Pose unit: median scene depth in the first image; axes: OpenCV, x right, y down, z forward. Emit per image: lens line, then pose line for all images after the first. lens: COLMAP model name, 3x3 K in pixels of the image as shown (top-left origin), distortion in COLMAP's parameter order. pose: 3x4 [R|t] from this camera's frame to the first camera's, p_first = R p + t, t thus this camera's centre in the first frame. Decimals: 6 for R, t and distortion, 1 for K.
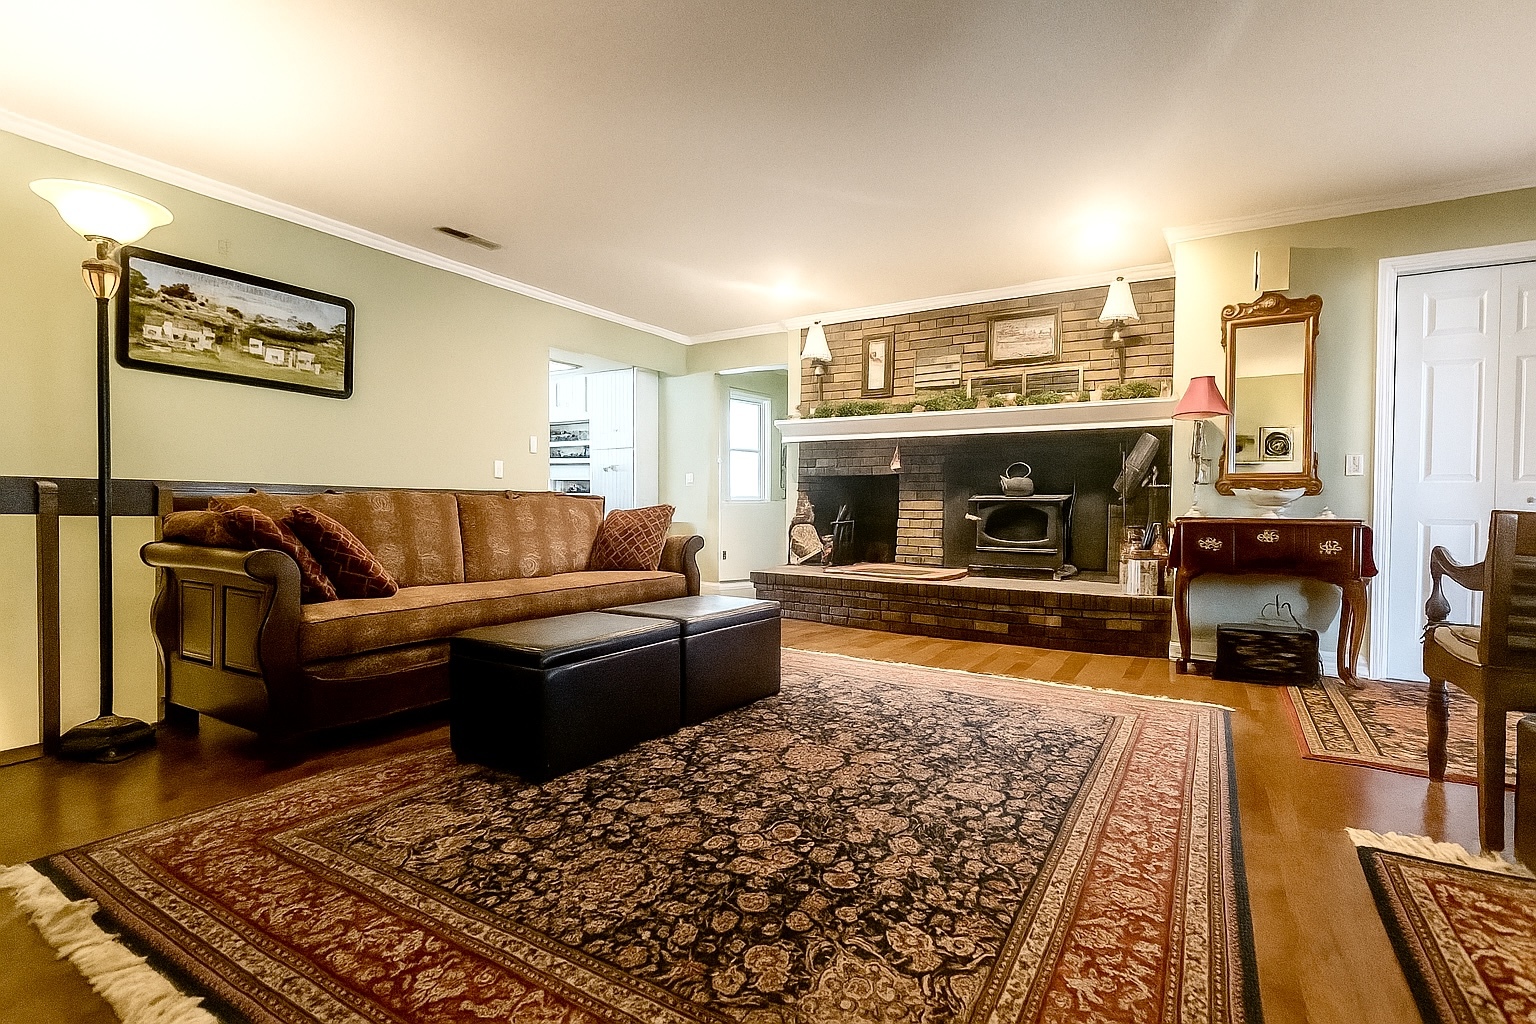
lens RADIAL K [[732.0, 0, 774.4], [0, 732.0, 518.3], [0, 0, 1]] dist [0.031022, 0.000413]
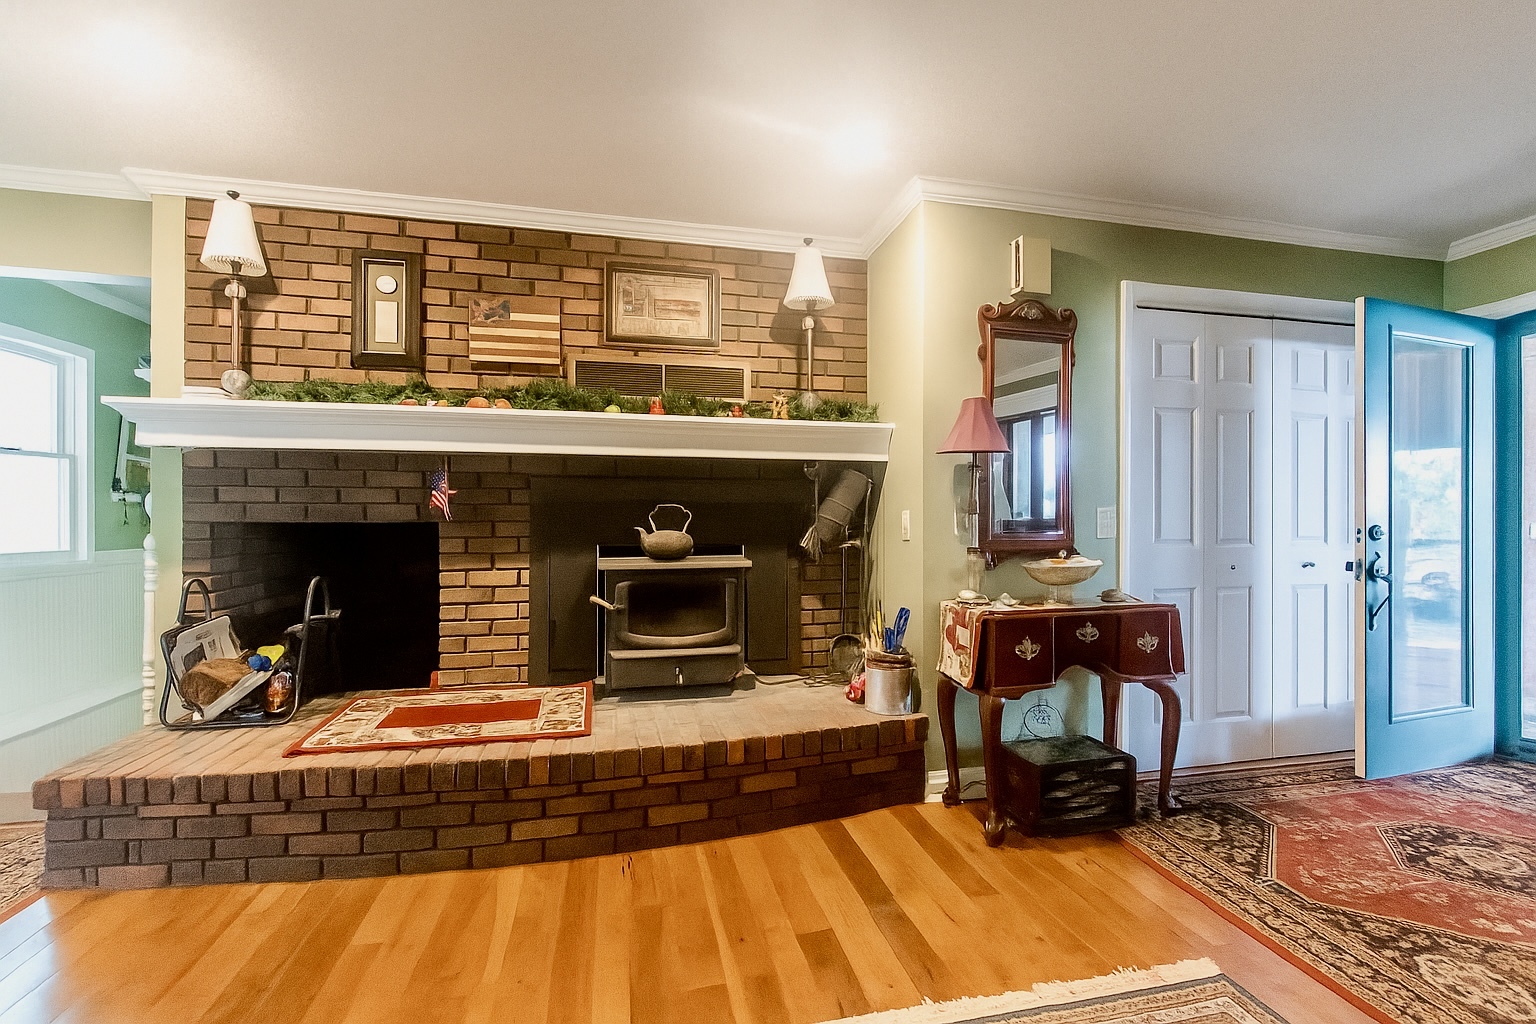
lens RADIAL K [[687.6, 0, 772.8], [0, 687.6, 520.0], [0, 0, 1]] dist [-0.005184, -0.000545]
pose [[0.705877, -0.016732, 0.708137, -0.013411], [0.016668, 0.999837, 0.007009, -0.063704], [-0.708138, 0.006856, 0.706040, 0.508463]]
